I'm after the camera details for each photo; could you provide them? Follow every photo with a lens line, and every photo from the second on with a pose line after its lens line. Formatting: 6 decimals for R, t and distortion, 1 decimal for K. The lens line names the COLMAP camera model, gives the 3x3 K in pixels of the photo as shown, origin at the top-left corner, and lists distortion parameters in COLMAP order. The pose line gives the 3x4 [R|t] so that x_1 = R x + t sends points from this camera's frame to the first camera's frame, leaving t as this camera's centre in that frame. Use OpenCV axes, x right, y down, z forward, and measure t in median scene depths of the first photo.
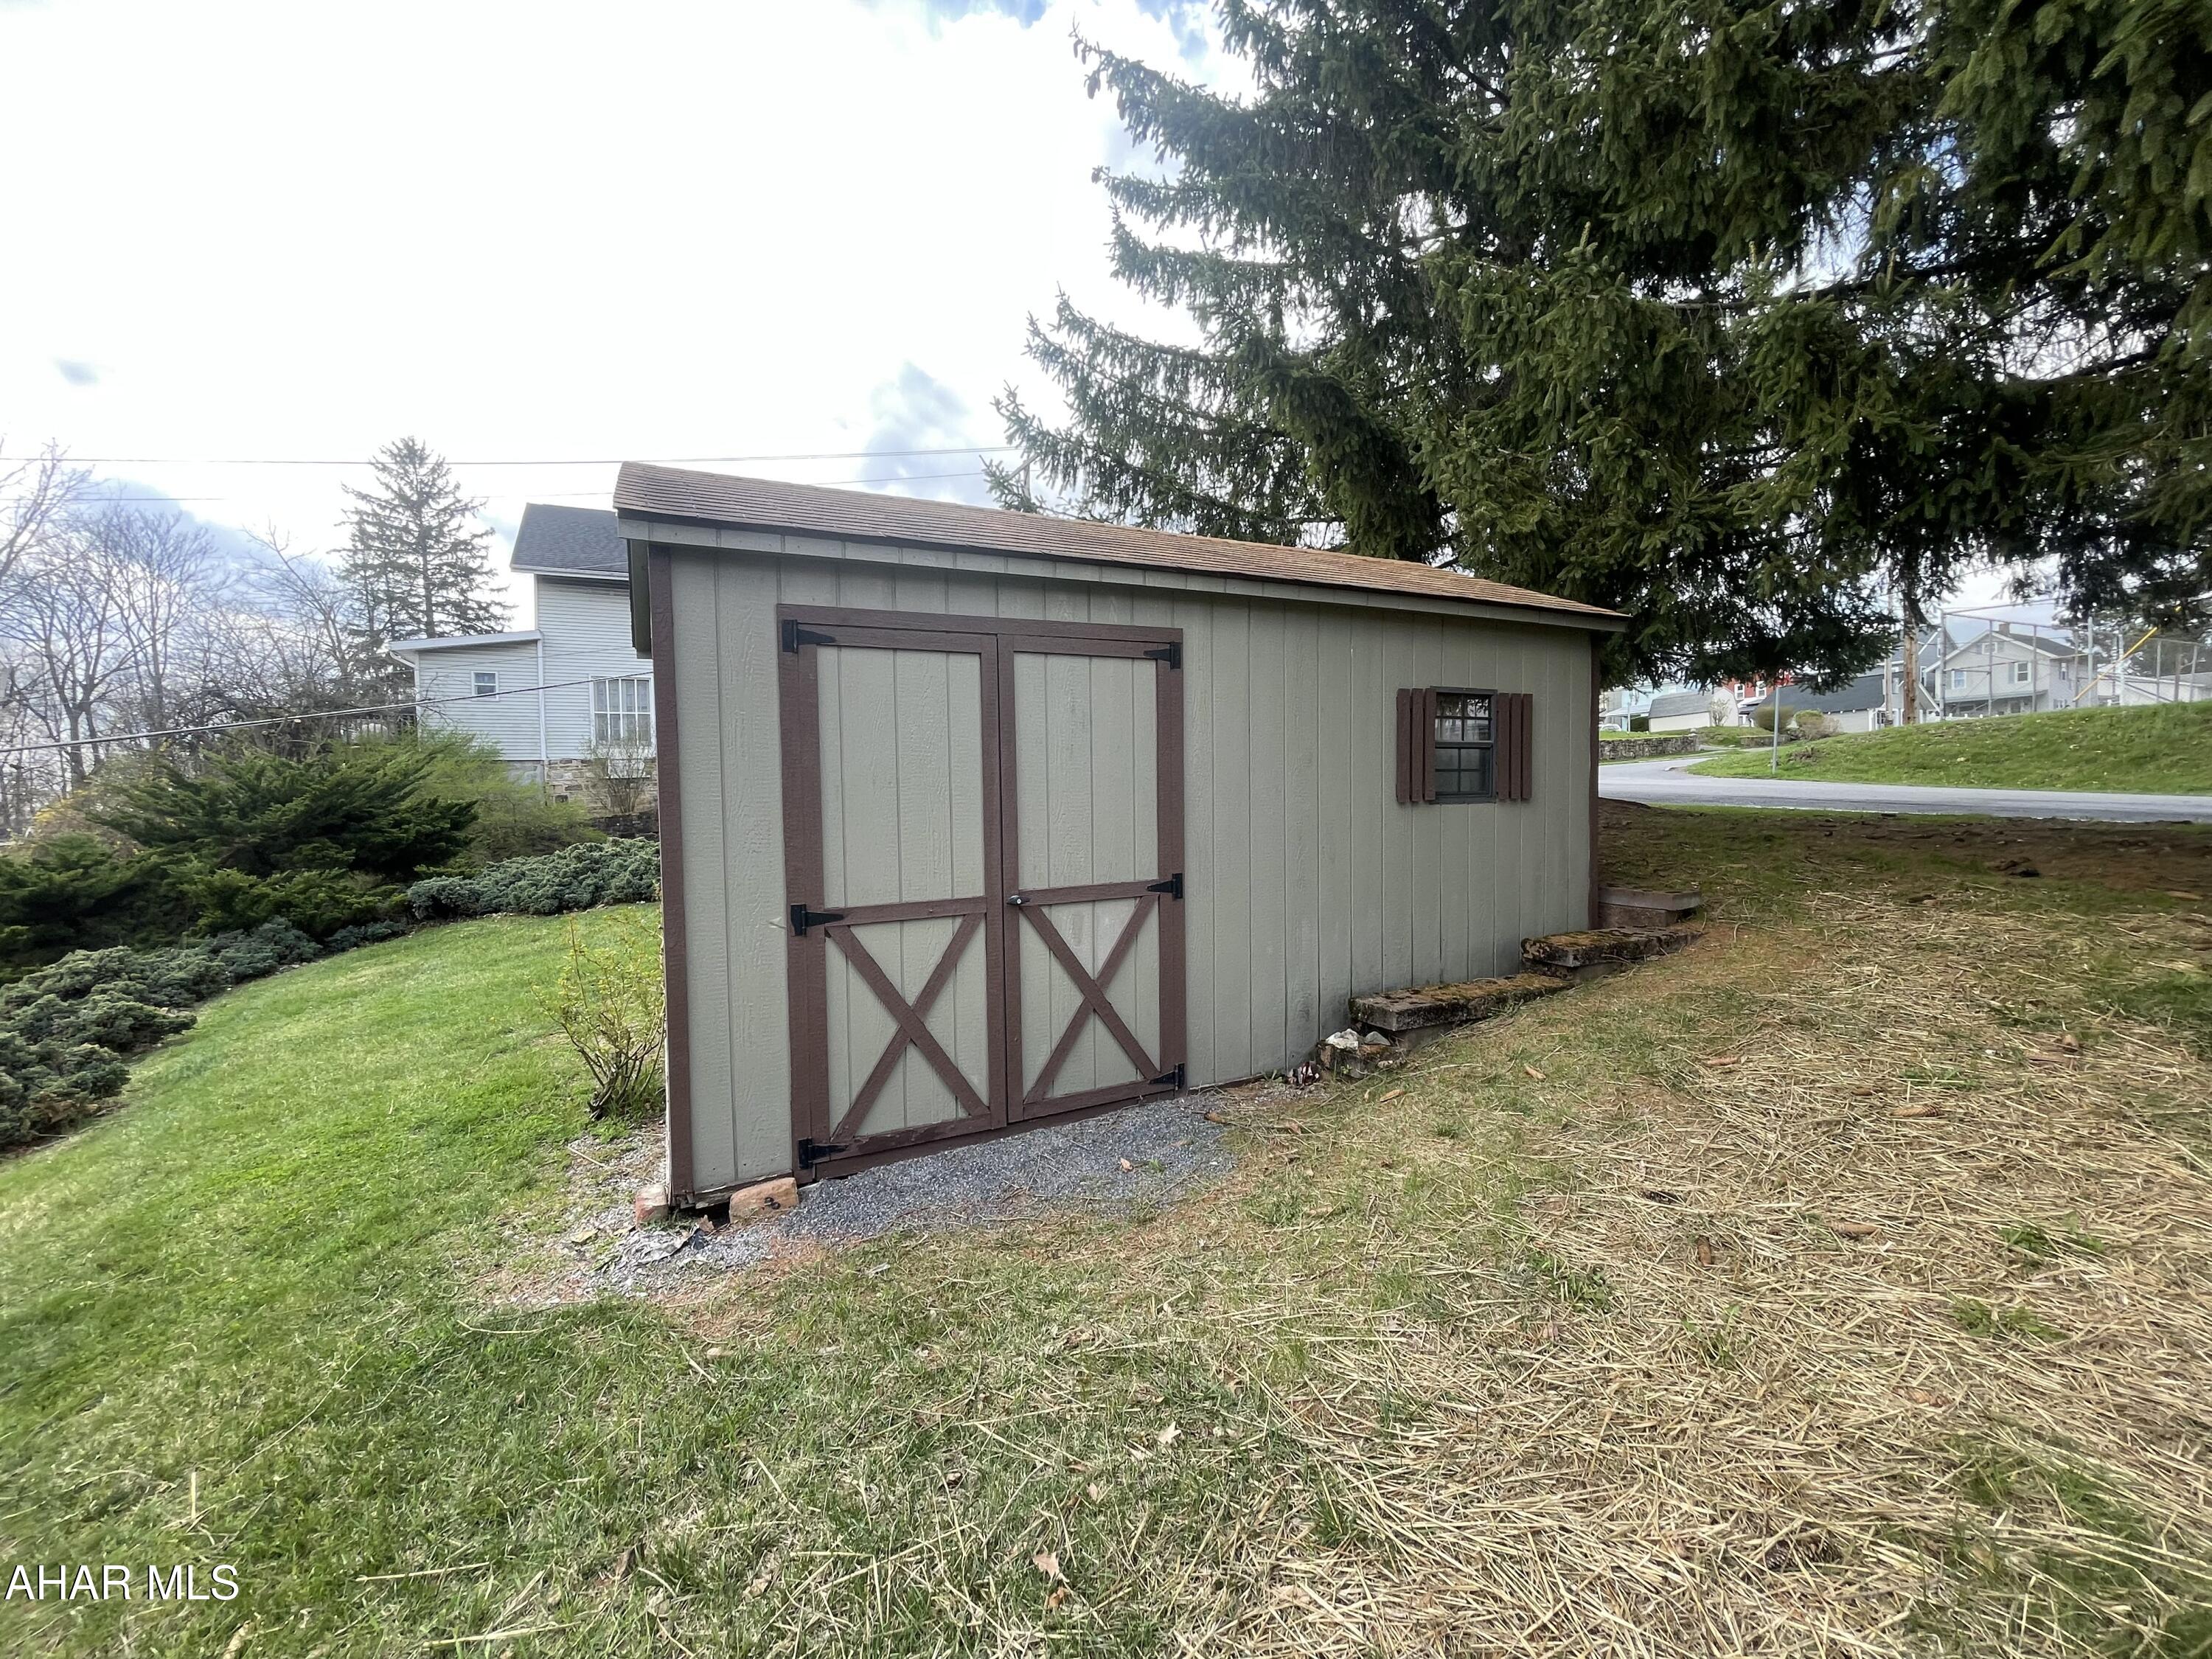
lens RADIAL K [[888.2, 0, 1108.8], [0, 888.2, 825.6], [0, 0, 1]] dist [-0.001983, -0.000014]
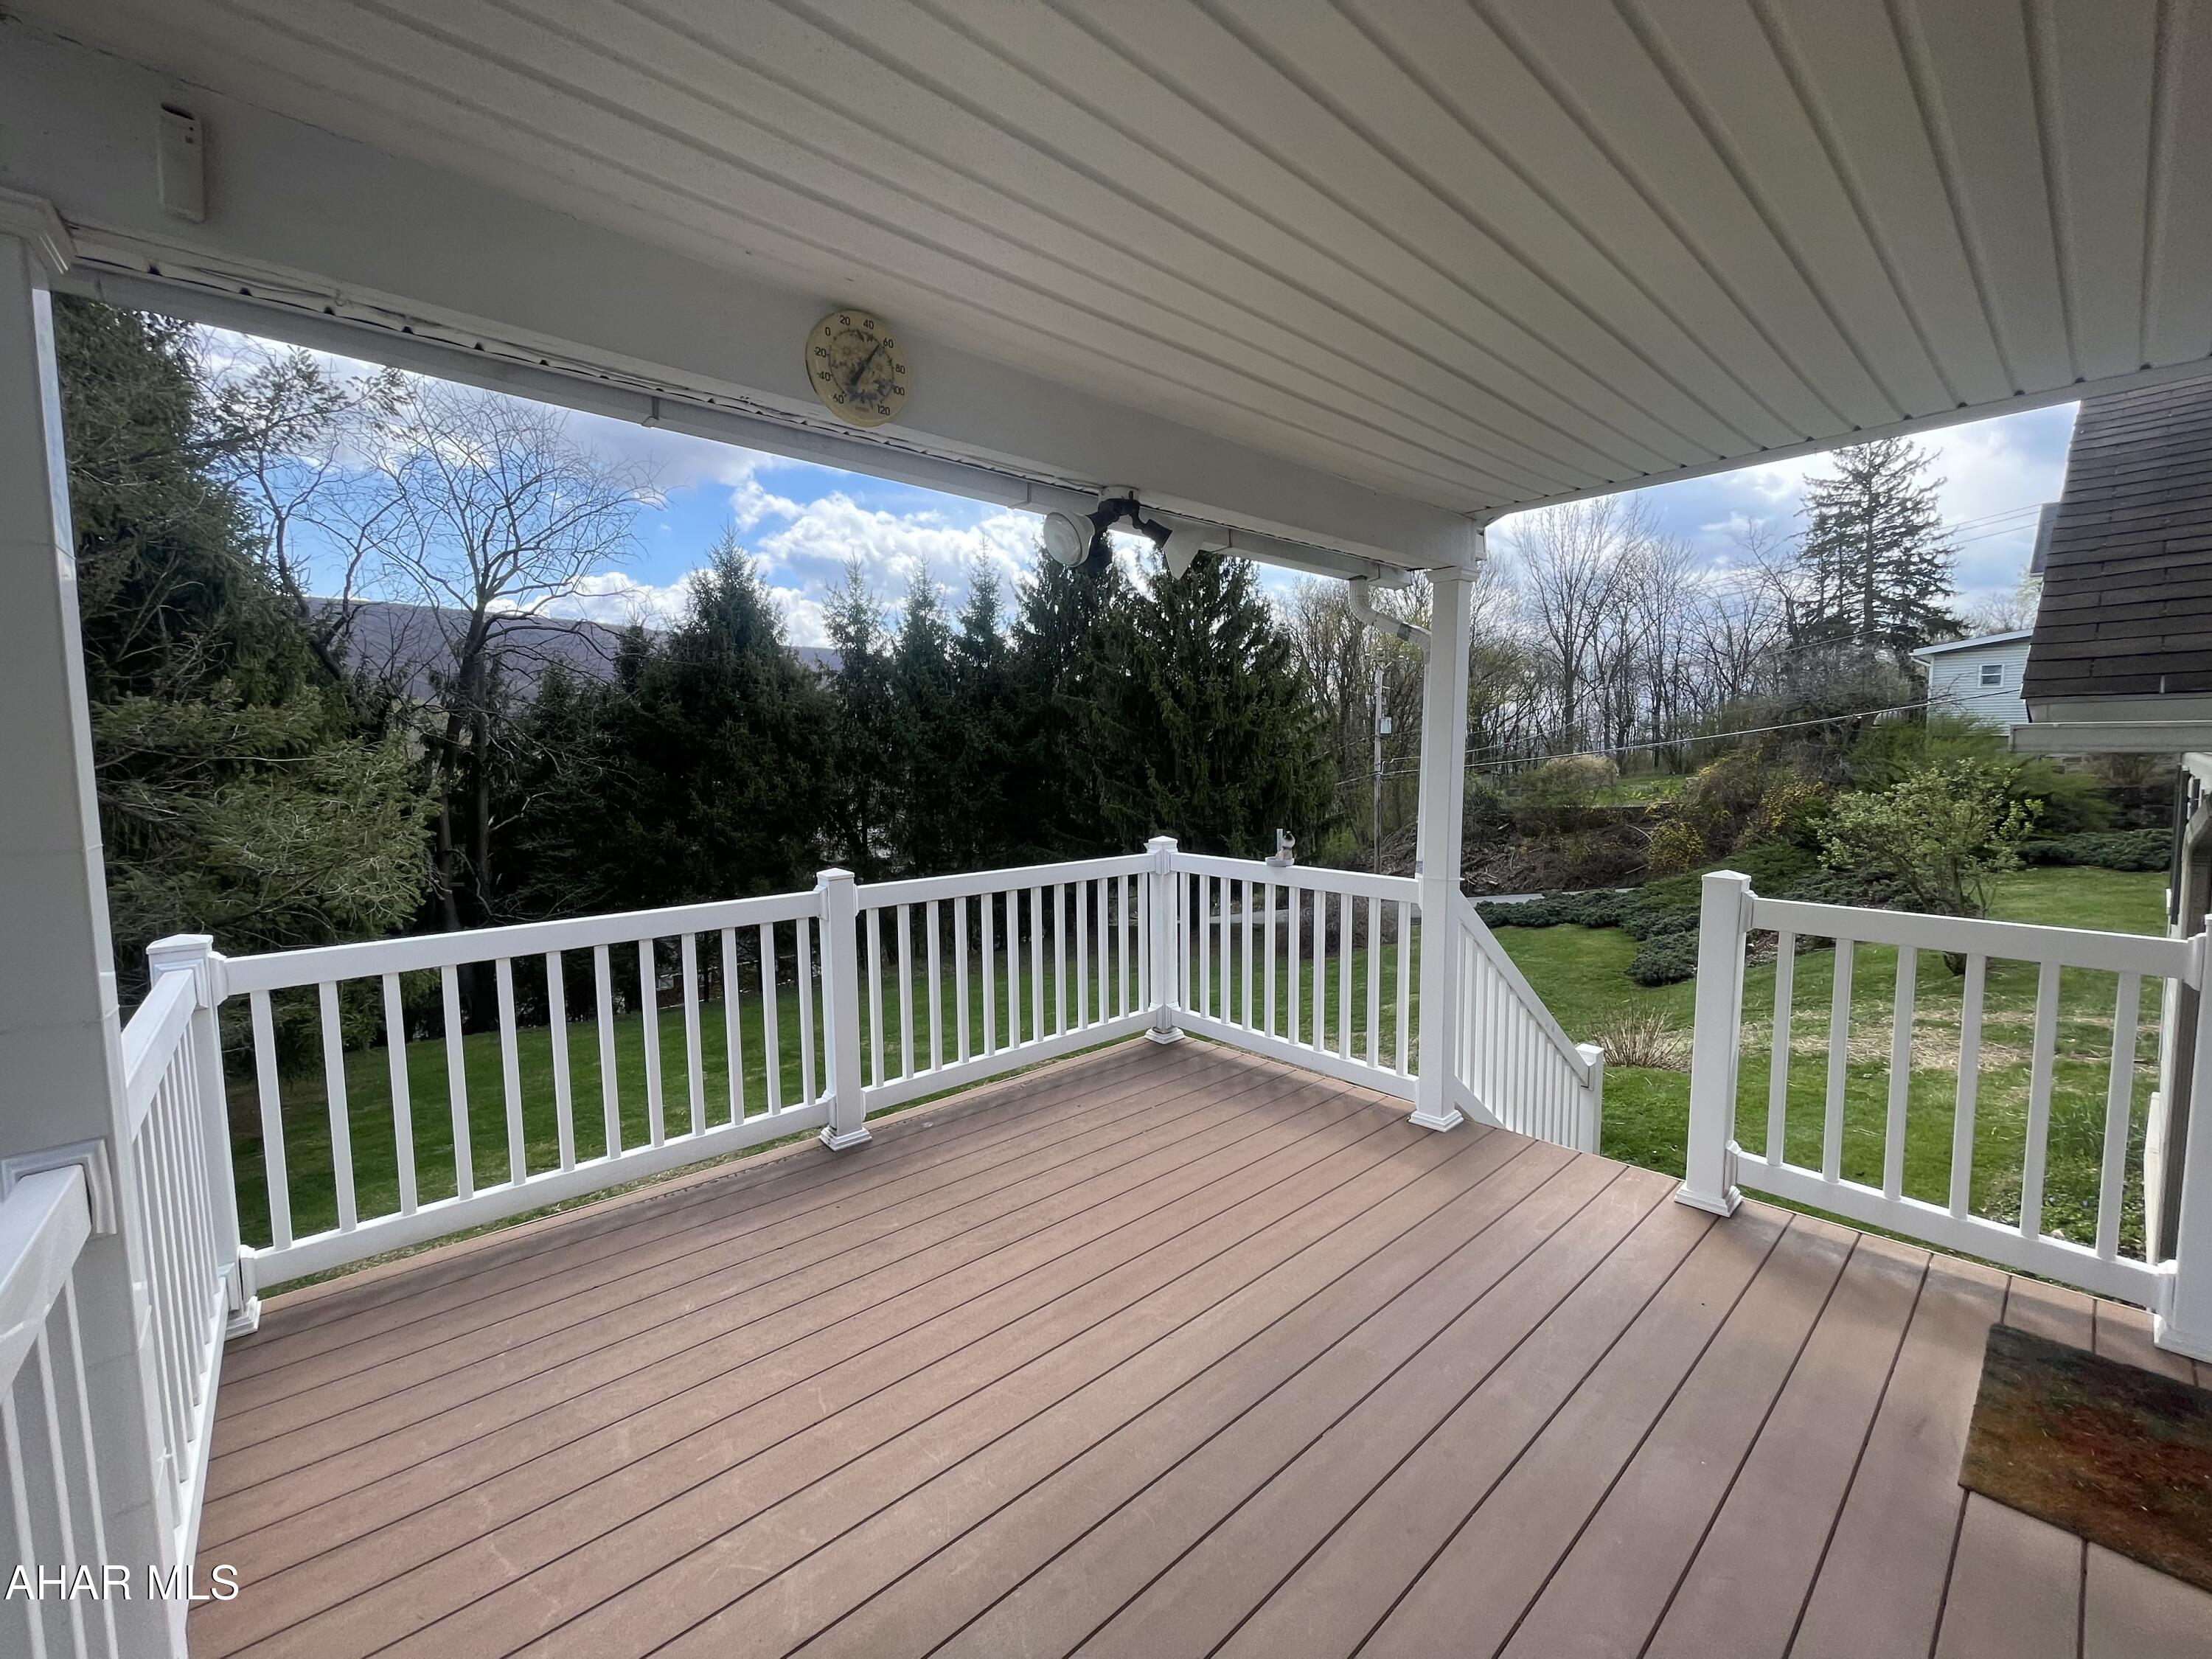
lens RADIAL K [[888.2, 0, 1109.5], [0, 888.2, 818.2], [0, 0, 1]] dist [-0.001983, -0.000014]
pose [[0.262680, 0.095483, -0.960147, 0.073623], [-0.024713, 0.995431, 0.092231, -0.016782], [0.964566, -0.000499, 0.263840, -0.205181]]
